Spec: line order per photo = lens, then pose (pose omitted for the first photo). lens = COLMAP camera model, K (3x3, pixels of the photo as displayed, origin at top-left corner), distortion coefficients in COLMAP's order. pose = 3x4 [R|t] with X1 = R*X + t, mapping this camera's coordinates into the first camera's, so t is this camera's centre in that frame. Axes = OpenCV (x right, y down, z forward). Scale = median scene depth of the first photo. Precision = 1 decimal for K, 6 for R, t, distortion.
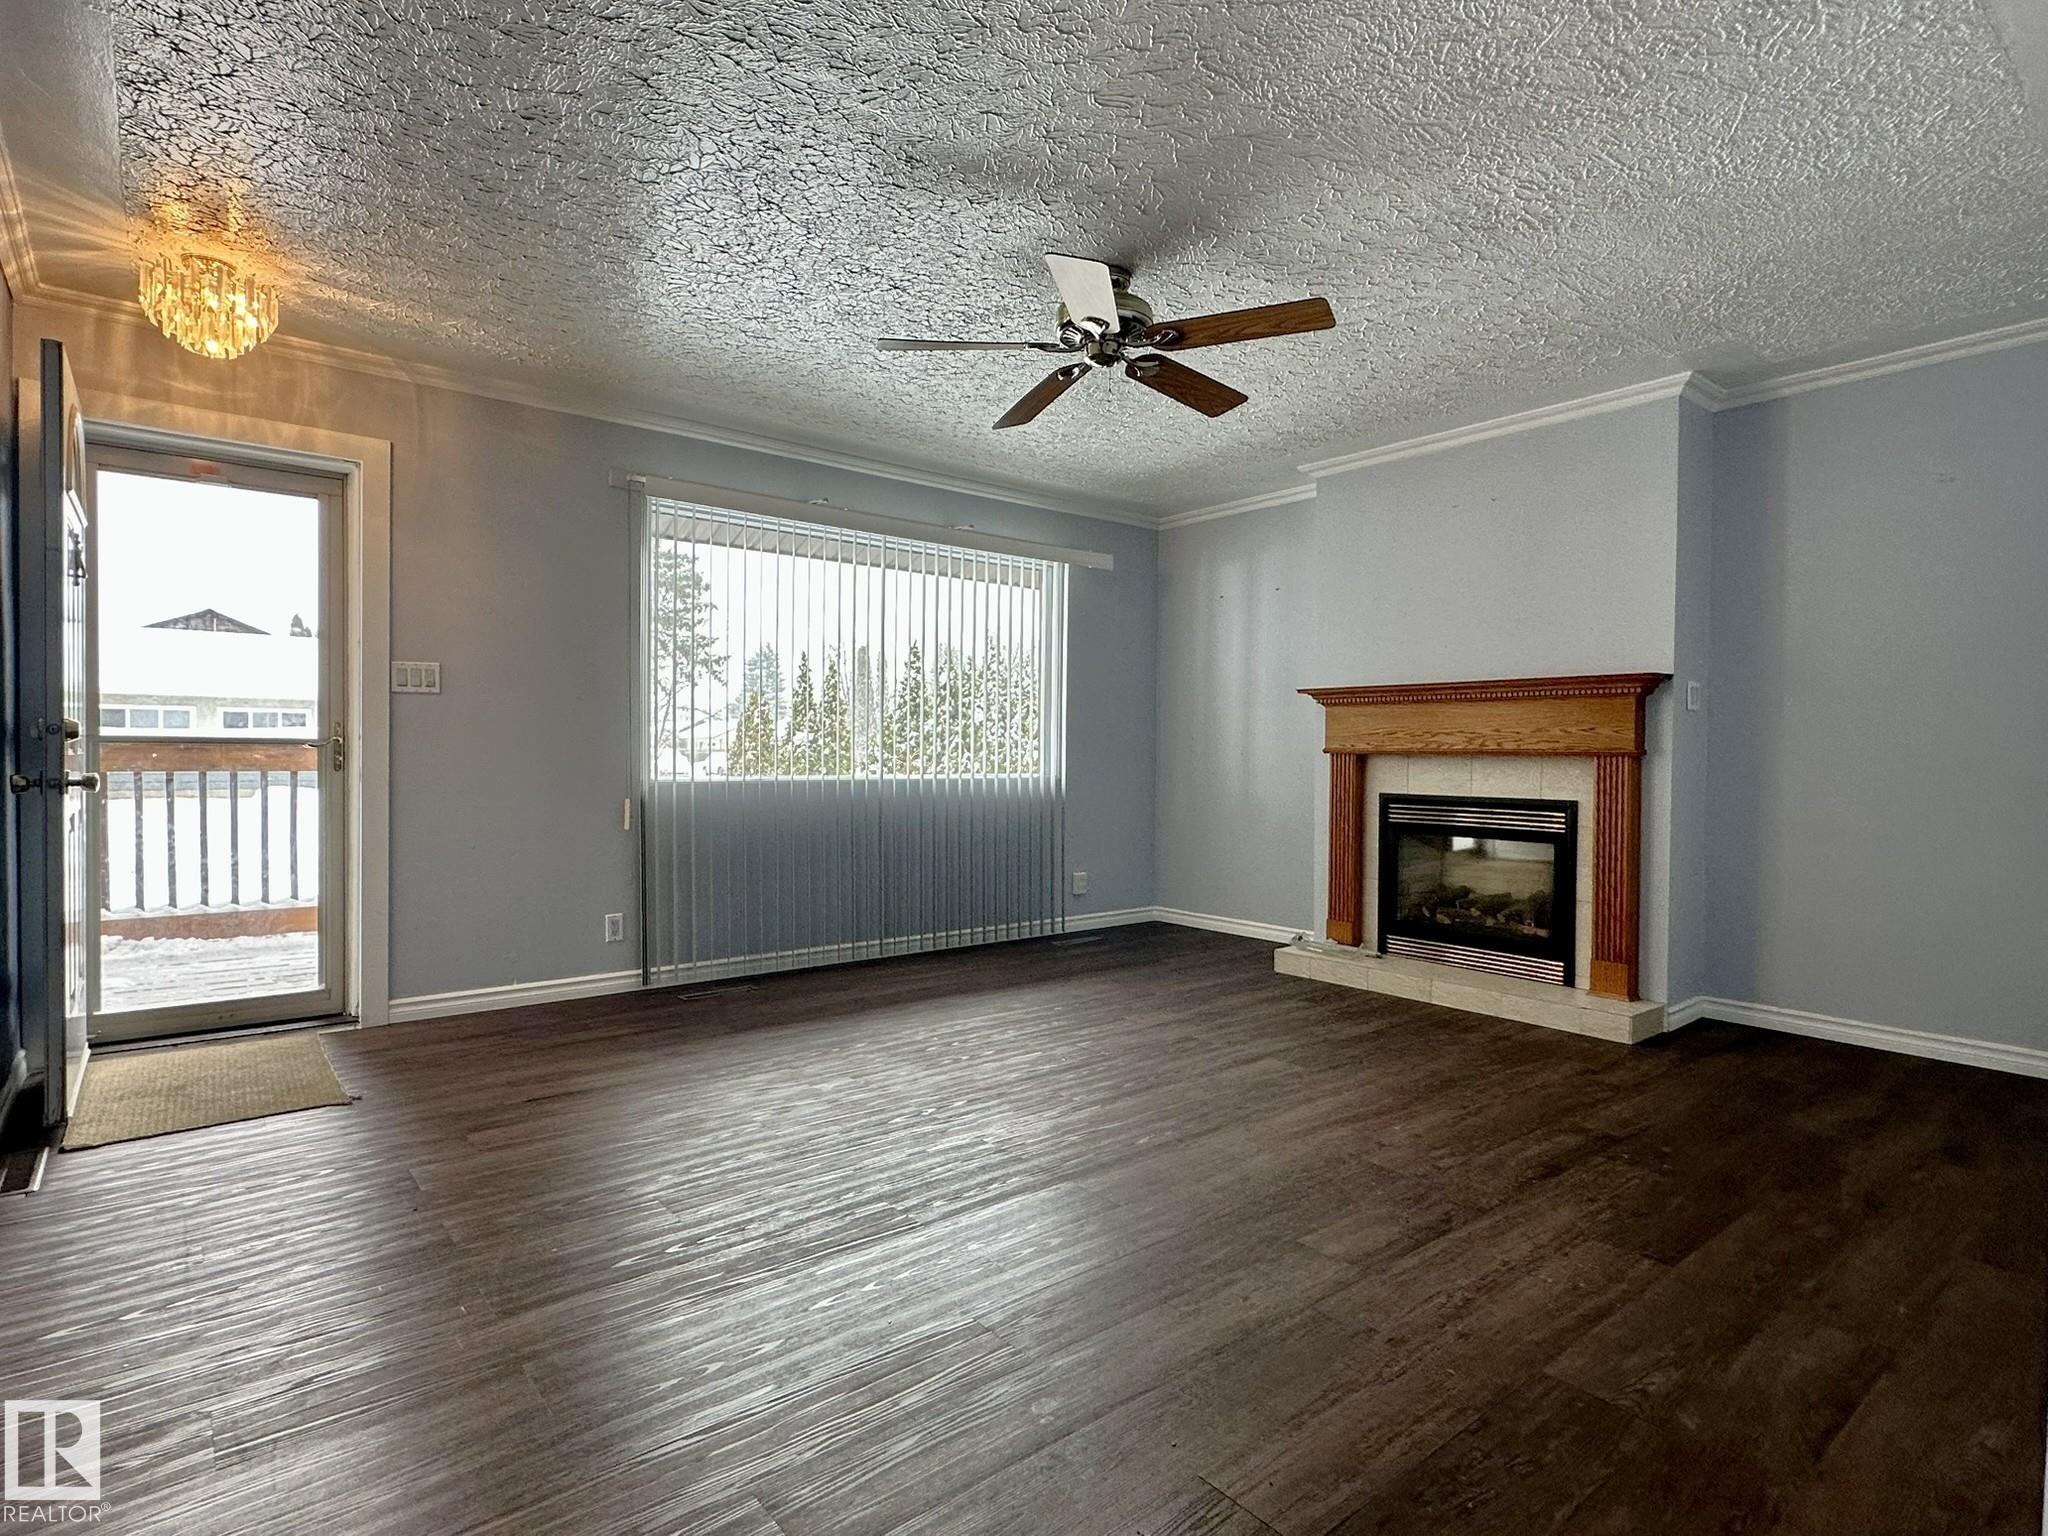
lens RADIAL K [[1102.9, 0, 1024.0], [0, 1102.9, 768.0], [0, 0, 1]] dist [0.003313, -0.000071]
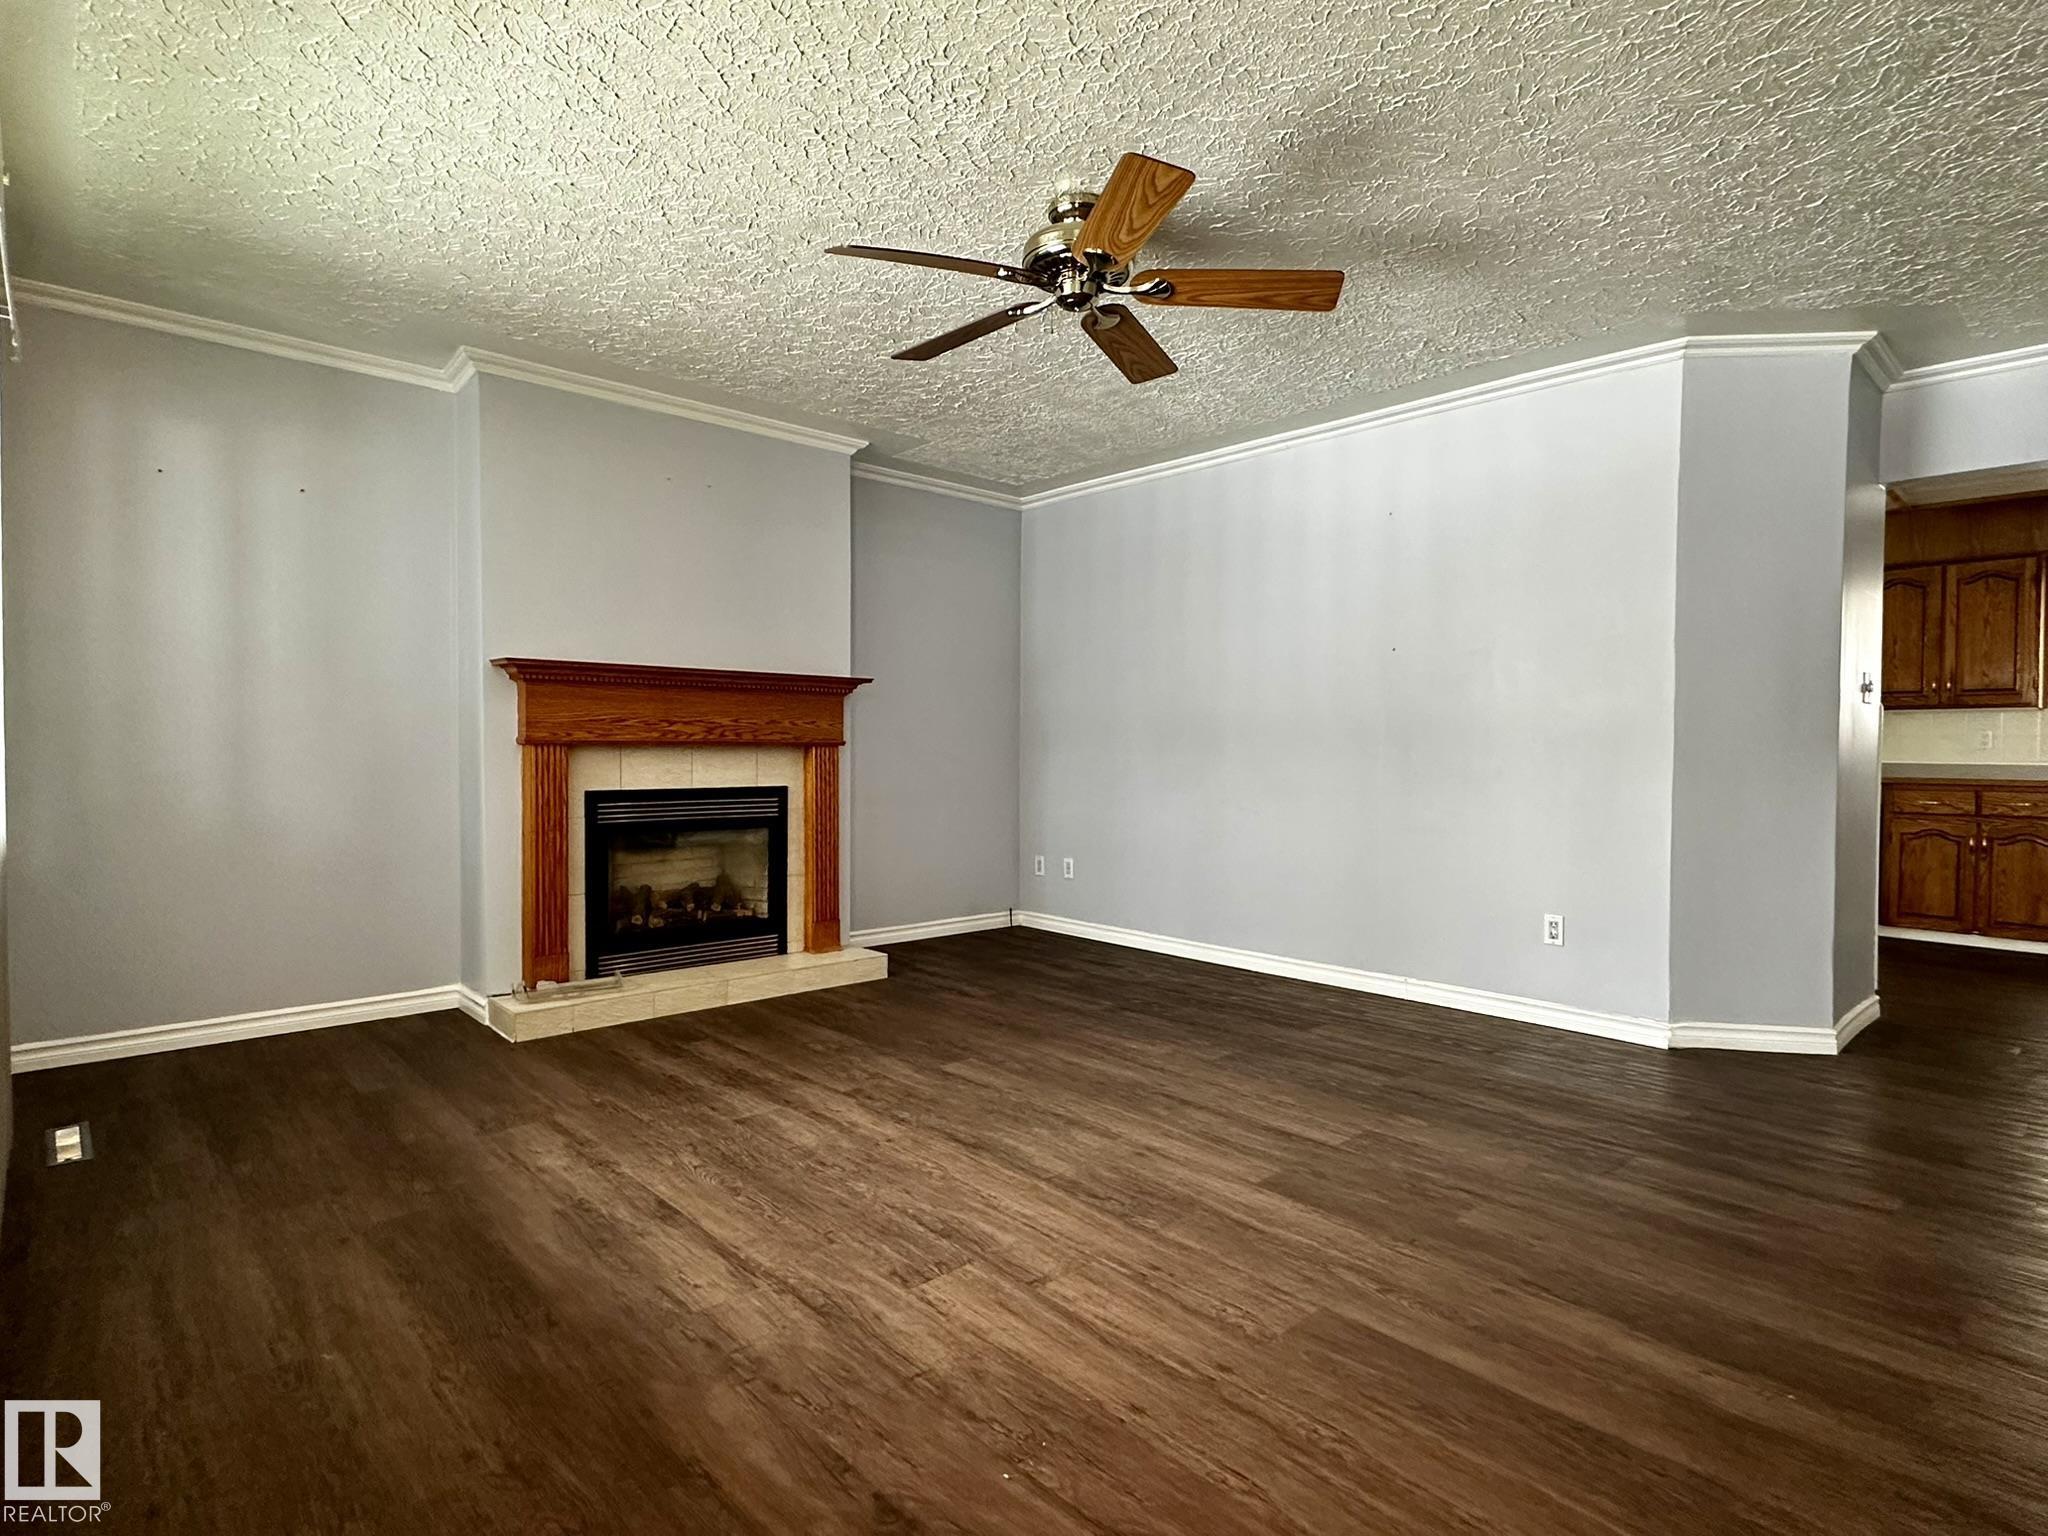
lens RADIAL K [[1058.8, 0, 1022.7], [0, 1058.8, 763.2], [0, 0, 1]] dist [0.000507, -0.000019]
pose [[-0.085990, -0.026503, 0.995943, -0.584262], [0.007997, 0.999596, 0.027291, -0.020554], [-0.996264, 0.010311, -0.085744, 0.848423]]
